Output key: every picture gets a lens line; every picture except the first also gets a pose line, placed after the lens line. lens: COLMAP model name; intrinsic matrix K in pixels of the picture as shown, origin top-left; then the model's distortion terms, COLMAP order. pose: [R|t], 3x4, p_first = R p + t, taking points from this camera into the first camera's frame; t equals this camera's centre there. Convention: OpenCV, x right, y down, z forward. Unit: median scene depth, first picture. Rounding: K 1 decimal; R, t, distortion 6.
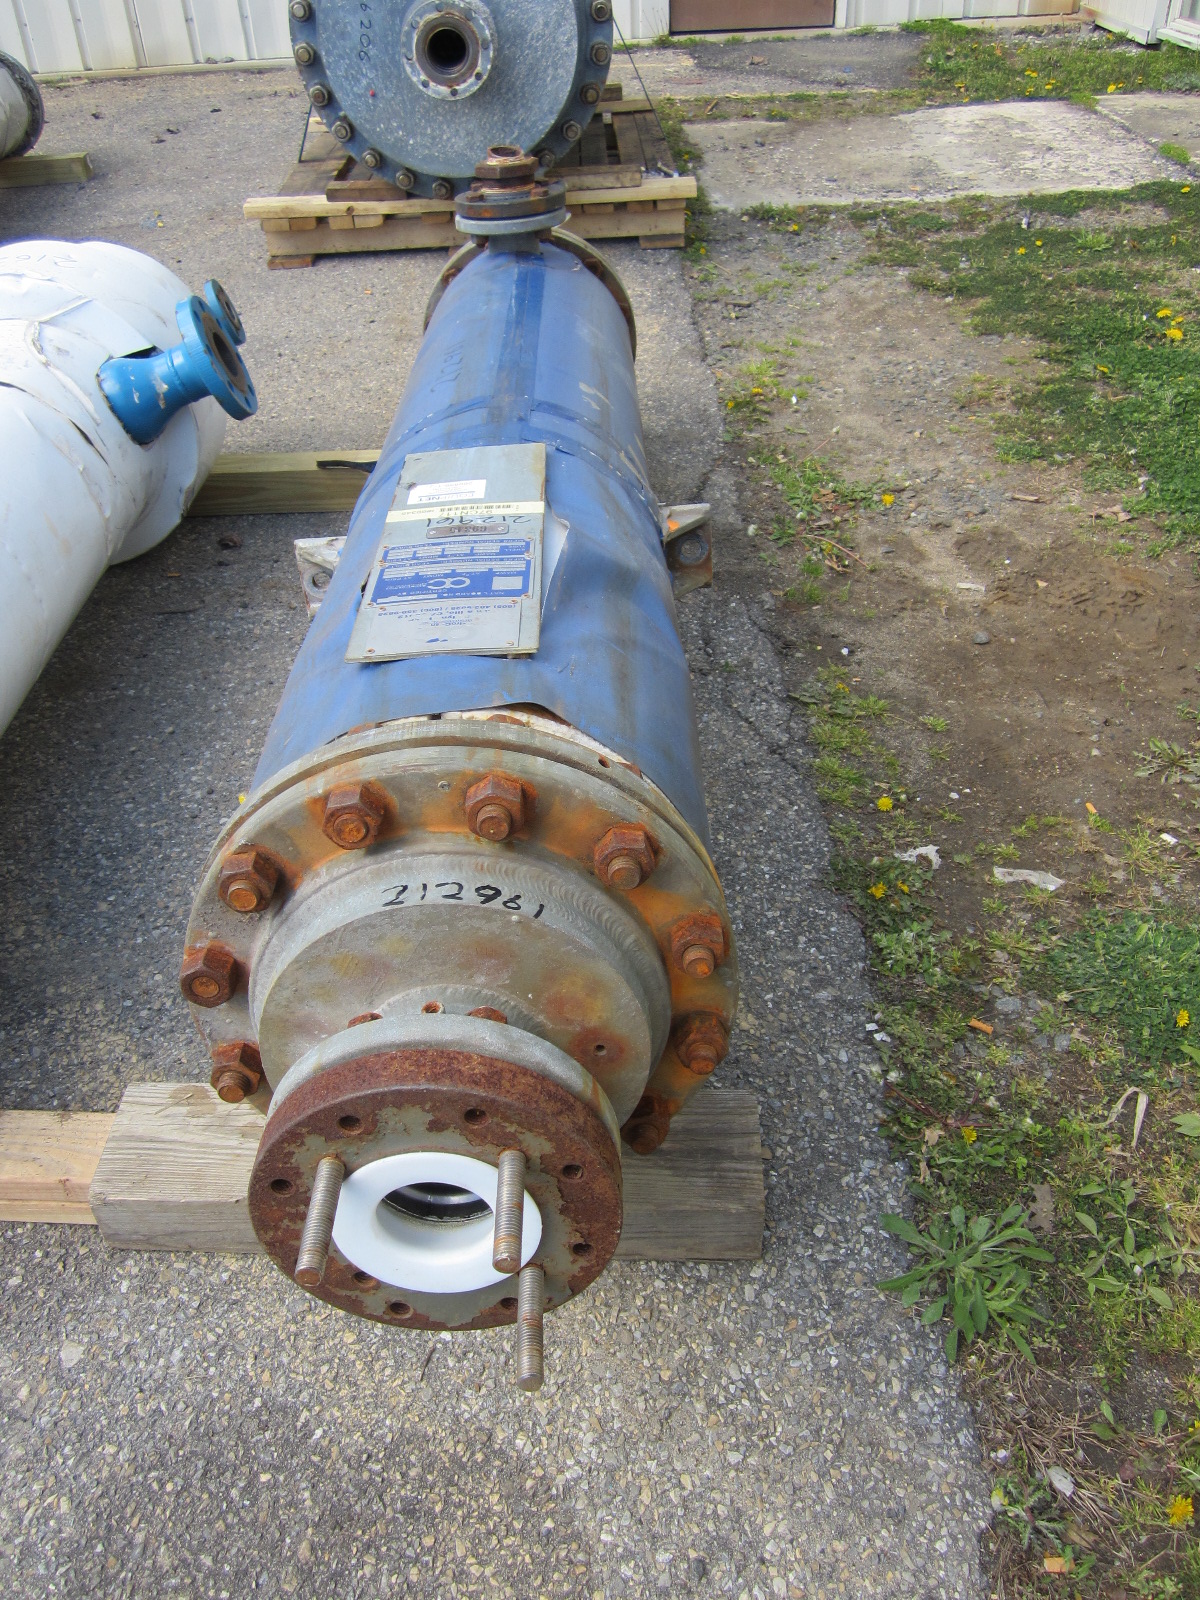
lens RADIAL K [[1295.3, 0, 593.2], [0, 1295.3, 797.6], [0, 0, 1]] dist [-0.040382, -0.004468]
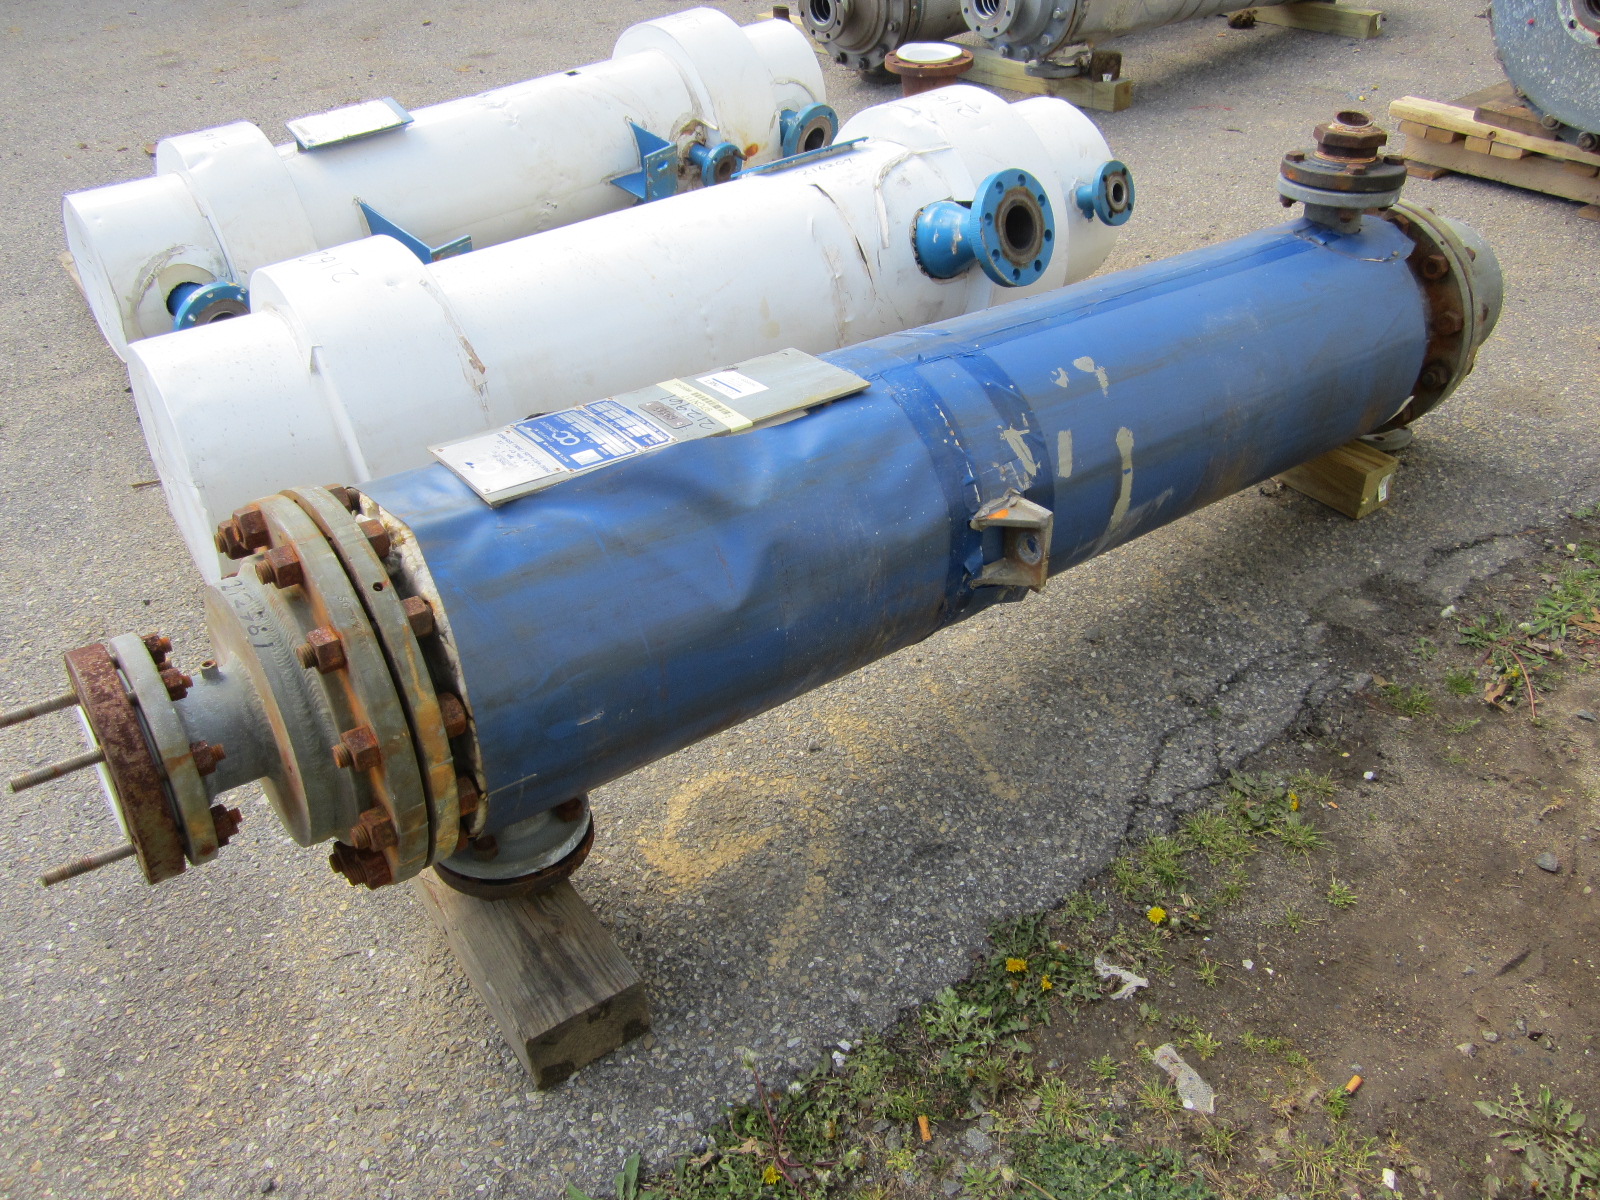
lens RADIAL K [[1295.3, 0, 804.0], [0, 1295.3, 602.2], [0, 0, 1]] dist [-0.040382, -0.004468]
pose [[0.604599, 0.477122, -0.637821, 0.719000], [-0.479669, 0.857364, 0.186666, -0.301127], [0.635907, 0.193085, 0.747222, 0.207245]]
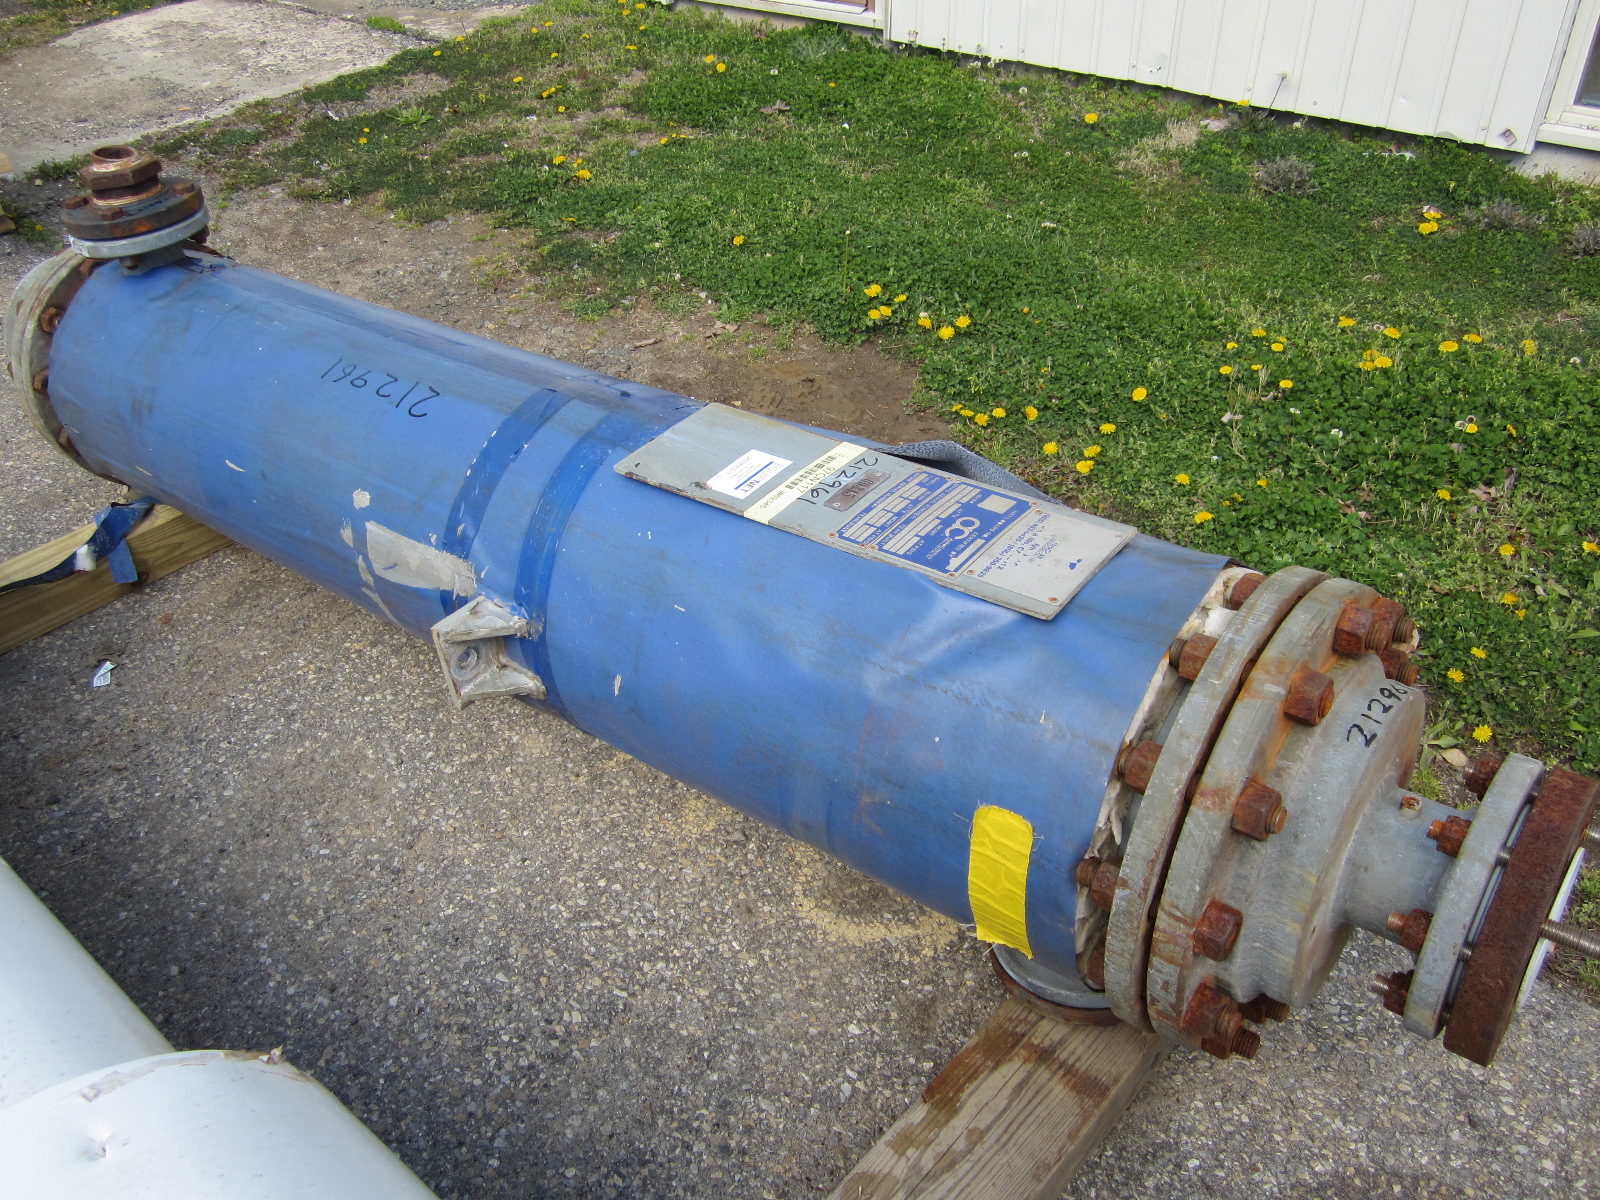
lens RADIAL K [[1295.3, 0, 799.8], [0, 1295.3, 596.1], [0, 0, 1]] dist [-0.040382, -0.004468]
pose [[0.637372, -0.439749, 0.632754, -0.697860], [0.466713, 0.873718, 0.137094, -0.258263], [-0.613136, 0.207935, 0.762121, 0.257342]]
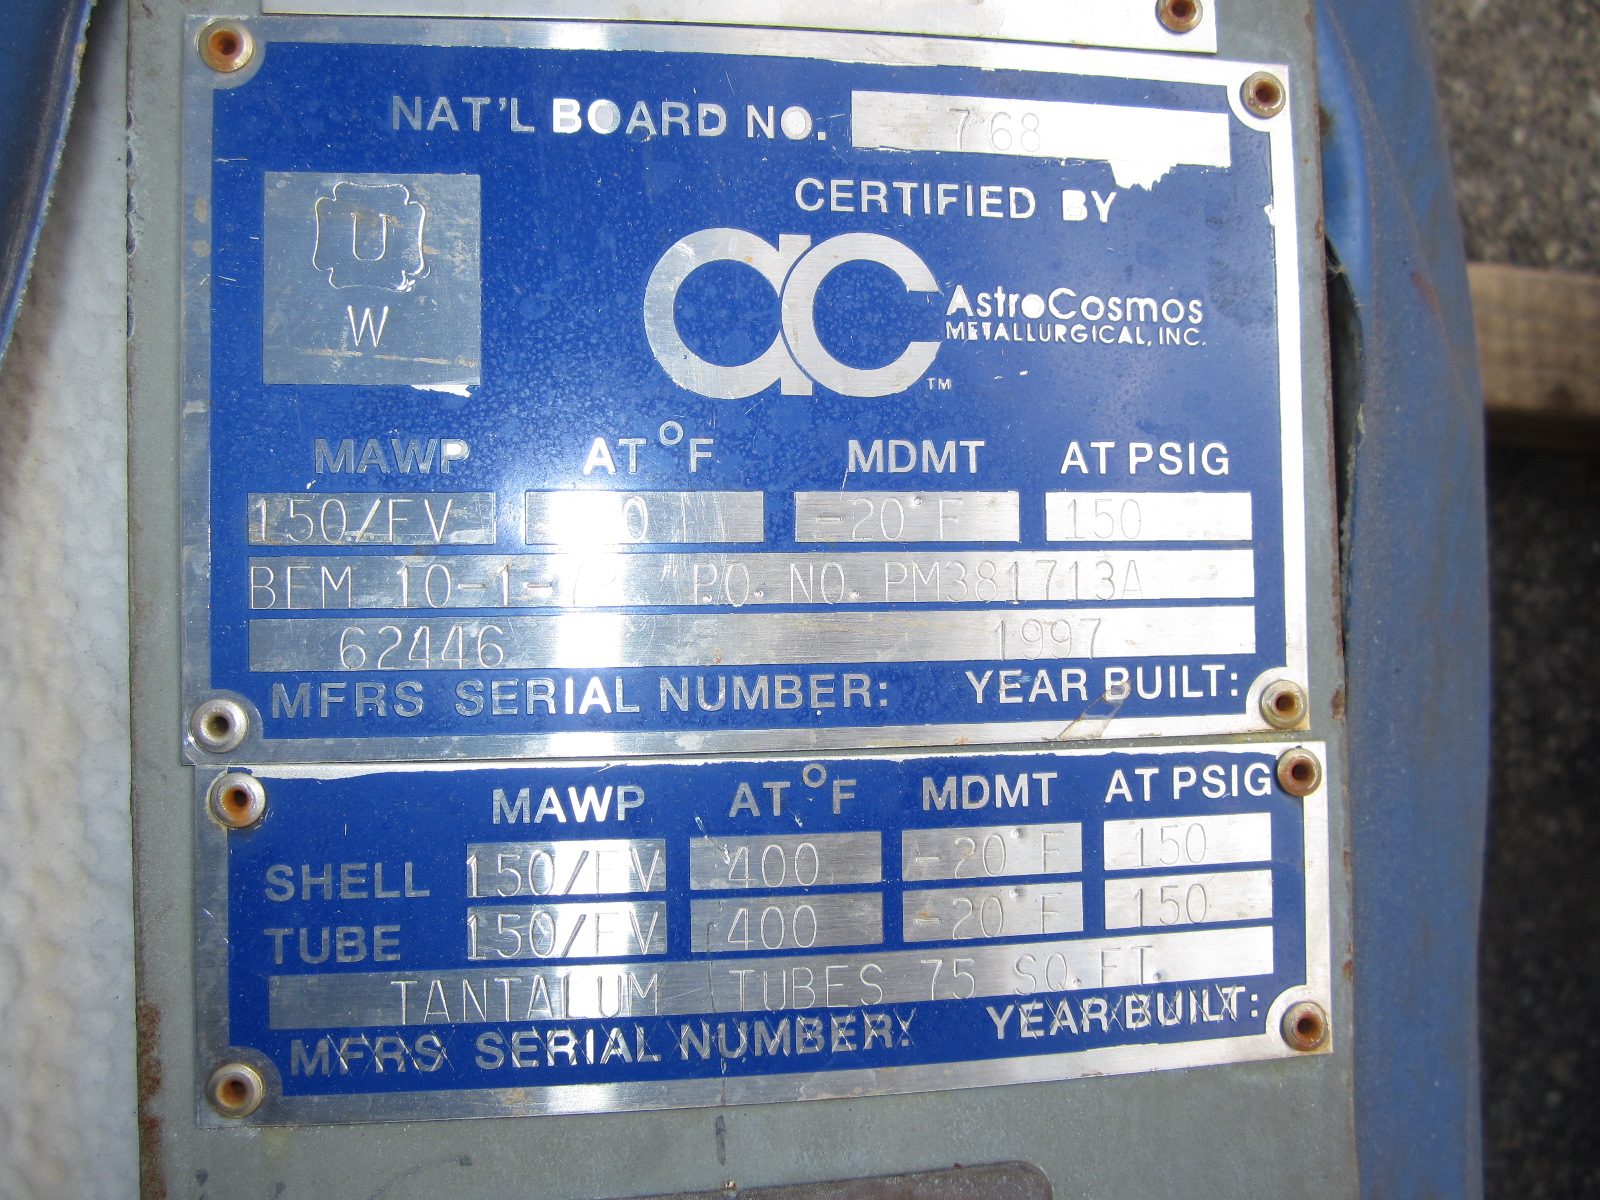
lens RADIAL K [[1295.3, 0, 802.6], [0, 1295.3, 589.8], [0, 0, 1]] dist [-0.040382, -0.004468]
pose [[-0.996429, 0.008021, -0.084049, -0.081940], [-0.075816, -0.523072, 0.848910, -0.247124], [-0.037155, 0.852251, 0.521812, 0.773281]]
